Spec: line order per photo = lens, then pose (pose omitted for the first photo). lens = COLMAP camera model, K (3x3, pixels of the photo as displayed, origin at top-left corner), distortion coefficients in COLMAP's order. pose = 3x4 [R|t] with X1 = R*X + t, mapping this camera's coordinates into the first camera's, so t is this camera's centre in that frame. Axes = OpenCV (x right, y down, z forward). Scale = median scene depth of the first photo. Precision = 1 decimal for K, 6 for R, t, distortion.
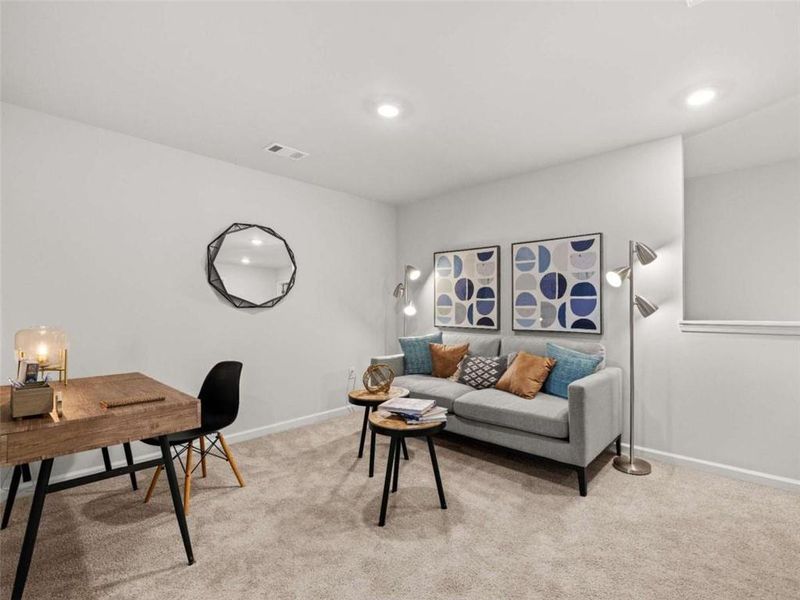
lens RADIAL K [[389.5, 0, 398.3], [0, 389.5, 300.3], [0, 0, 1]] dist [-0.010373, 0.001172]
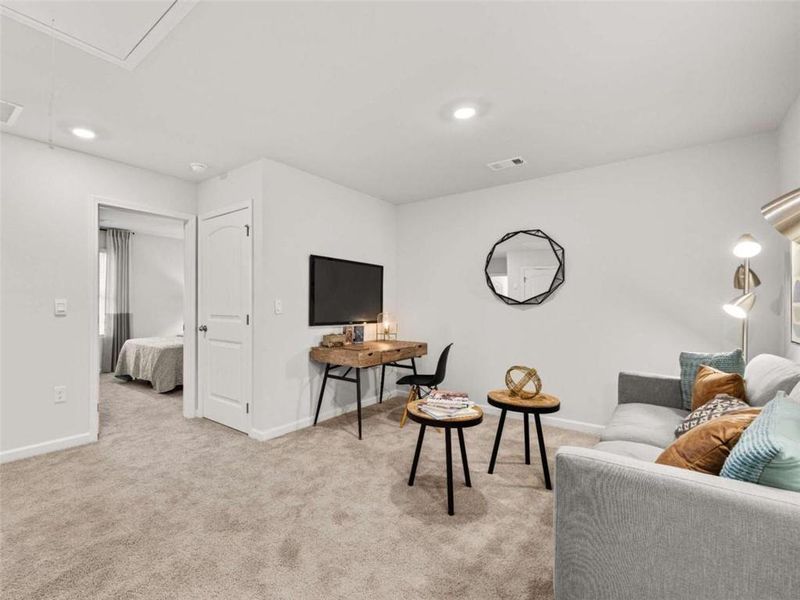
lens RADIAL K [[389.5, 0, 393.3], [0, 389.5, 303.1], [0, 0, 1]] dist [-0.010373, 0.001172]
pose [[0.082034, -0.005296, -0.996615, 0.754285], [0.006701, 0.999966, -0.004762, 0.018499], [0.996607, -0.006288, 0.082067, 0.561794]]
